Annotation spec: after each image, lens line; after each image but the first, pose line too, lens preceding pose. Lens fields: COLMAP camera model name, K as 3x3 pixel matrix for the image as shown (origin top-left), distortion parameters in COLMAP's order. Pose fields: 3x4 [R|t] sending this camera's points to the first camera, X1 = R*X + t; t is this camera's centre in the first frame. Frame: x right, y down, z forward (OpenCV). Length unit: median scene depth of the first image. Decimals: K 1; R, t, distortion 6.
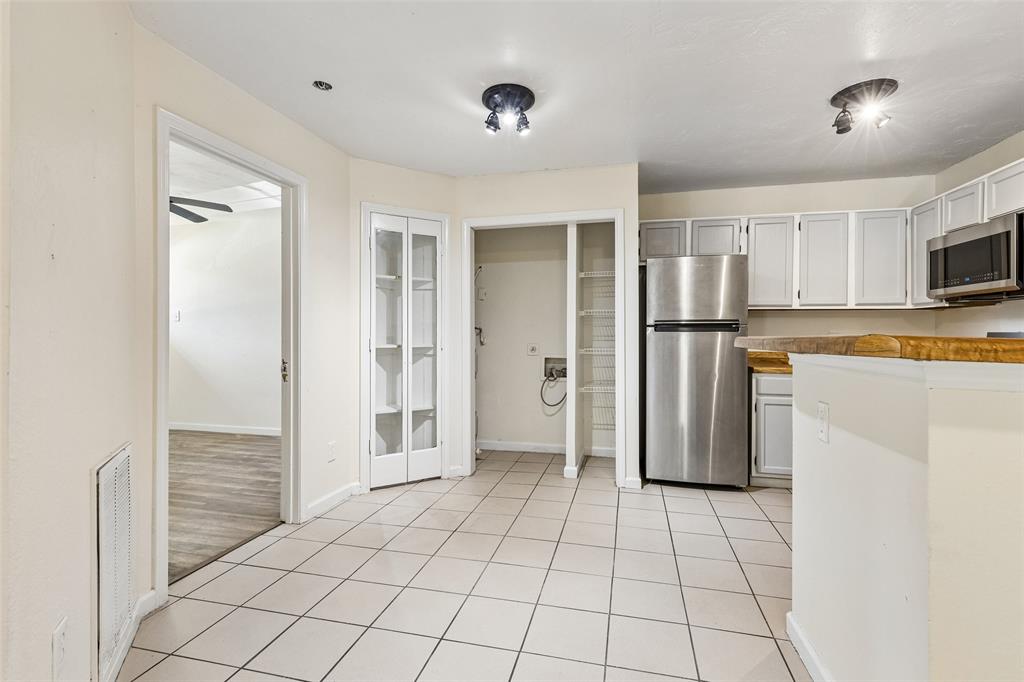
lens RADIAL K [[466.0, 0, 514.5], [0, 466.0, 331.9], [0, 0, 1]] dist [0.007559, -0.000894]
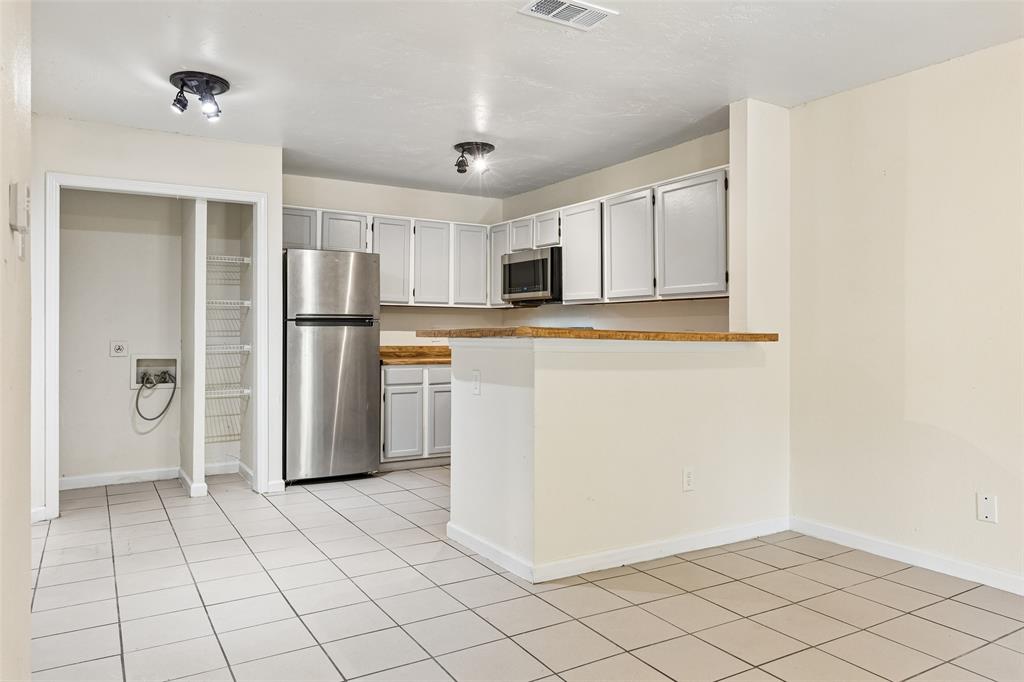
lens RADIAL K [[697.4, 0, 513.8], [0, 697.4, 327.2], [0, 0, 1]] dist [0.004426, -0.007190]
pose [[0.703122, 0.003499, 0.711060, -0.402030], [-0.002696, 0.999994, -0.002254, 0.004057], [-0.711064, -0.000332, 0.703127, -0.325297]]
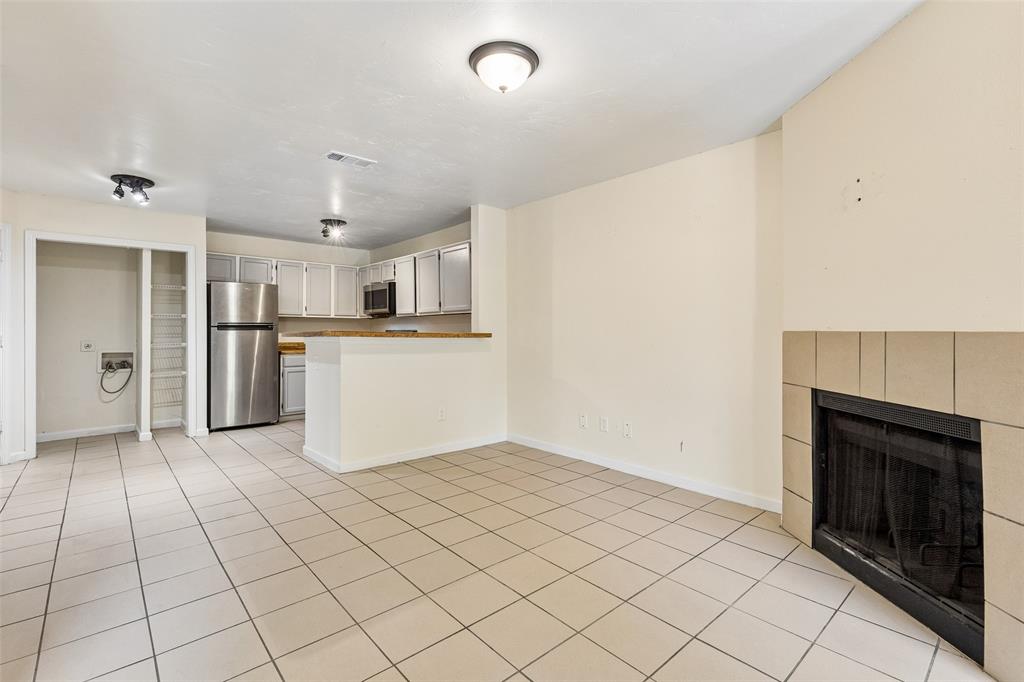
lens RADIAL K [[466.0, 0, 514.9], [0, 466.0, 327.7], [0, 0, 1]] dist [0.007559, -0.000894]
pose [[0.561159, 0.002272, 0.827705, -0.410298], [0.003230, 0.999983, -0.004934, 0.001623], [-0.827702, 0.005442, 0.561142, -0.645679]]
